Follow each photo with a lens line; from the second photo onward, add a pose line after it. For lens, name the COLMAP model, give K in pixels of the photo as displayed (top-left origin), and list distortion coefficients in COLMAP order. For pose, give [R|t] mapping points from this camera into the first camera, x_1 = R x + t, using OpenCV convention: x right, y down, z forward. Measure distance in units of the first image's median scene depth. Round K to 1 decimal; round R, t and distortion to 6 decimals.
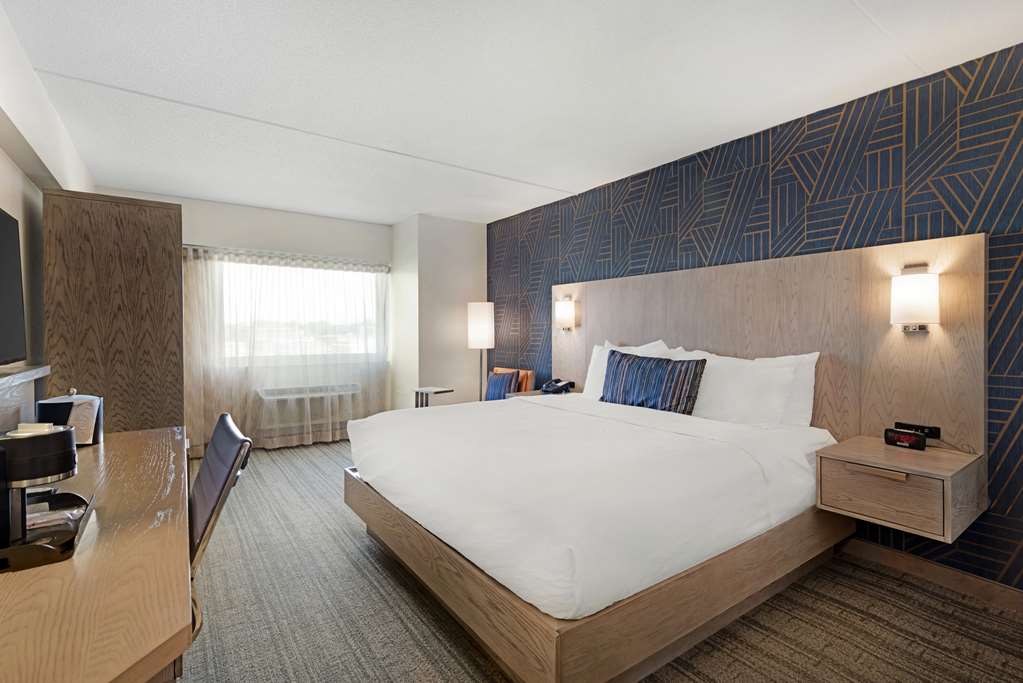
lens RADIAL K [[456.5, 0, 511.4], [0, 456.5, 337.0], [0, 0, 1]] dist [-0.003024, -0.000080]
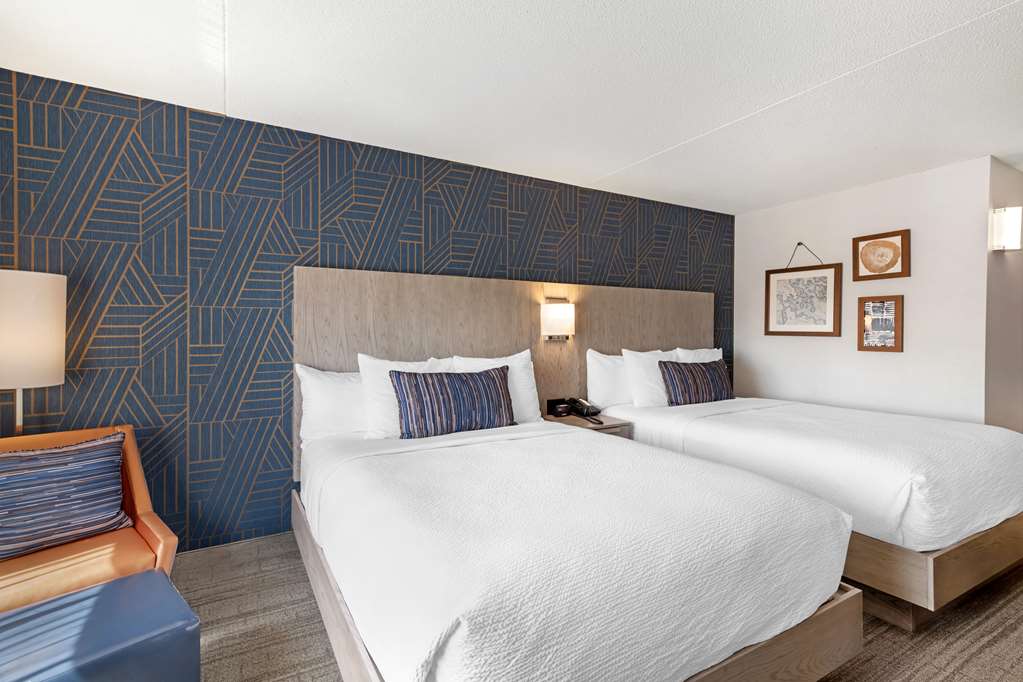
lens RADIAL K [[456.5, 0, 511.9], [0, 456.5, 335.4], [0, 0, 1]] dist [-0.003024, -0.000080]
pose [[0.021572, 0.008810, 0.999728, -0.673012], [0.011245, 0.999896, -0.009054, -0.013939], [-0.999704, 0.011437, 0.021471, 1.056423]]
